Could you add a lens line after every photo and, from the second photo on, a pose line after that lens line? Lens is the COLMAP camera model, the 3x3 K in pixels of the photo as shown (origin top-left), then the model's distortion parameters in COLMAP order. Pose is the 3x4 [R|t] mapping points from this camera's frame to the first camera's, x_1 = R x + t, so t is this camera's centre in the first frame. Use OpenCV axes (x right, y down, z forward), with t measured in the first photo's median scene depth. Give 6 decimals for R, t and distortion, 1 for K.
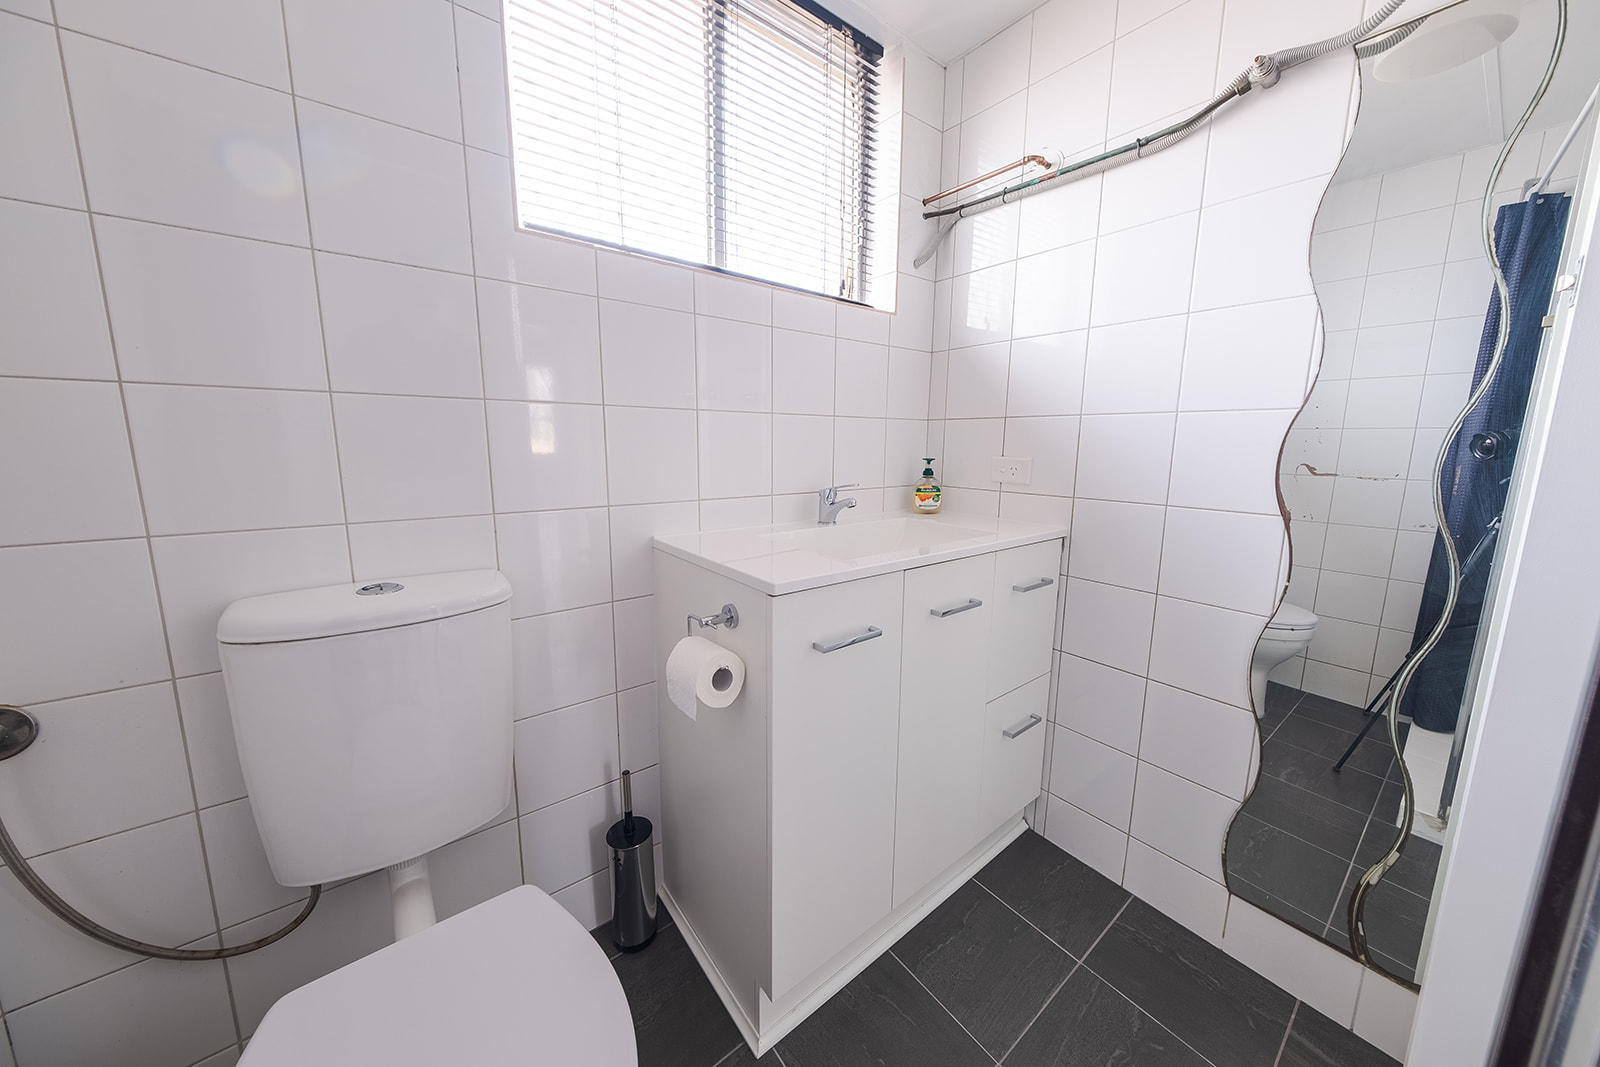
lens RADIAL K [[545.6, 0, 798.7], [0, 545.6, 524.7], [0, 0, 1]] dist [-0.001146, -0.000198]
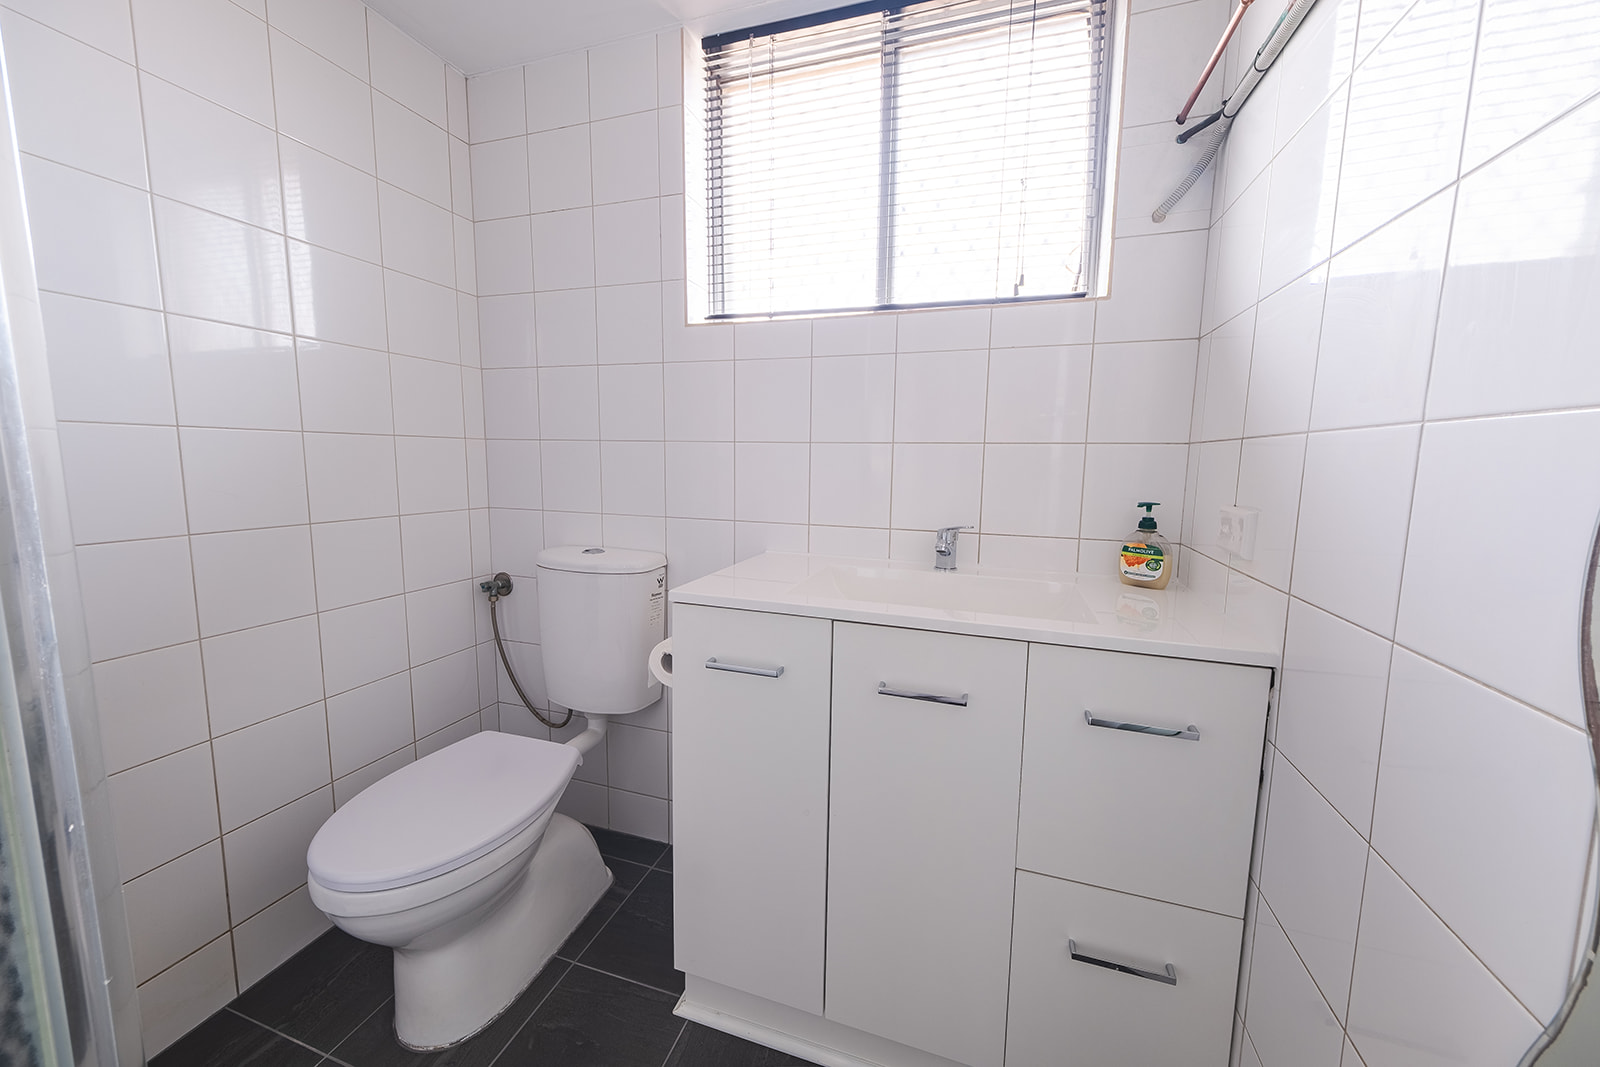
lens RADIAL K [[555.8, 0, 800.0], [0, 555.8, 533.5], [0, 0, 1]] dist [0.000160, -0.000064]
pose [[0.555719, 0.098606, -0.825502, 0.582228], [-0.146048, 0.989079, 0.019828, -0.038323], [0.818442, 0.109545, 0.564051, 0.293529]]
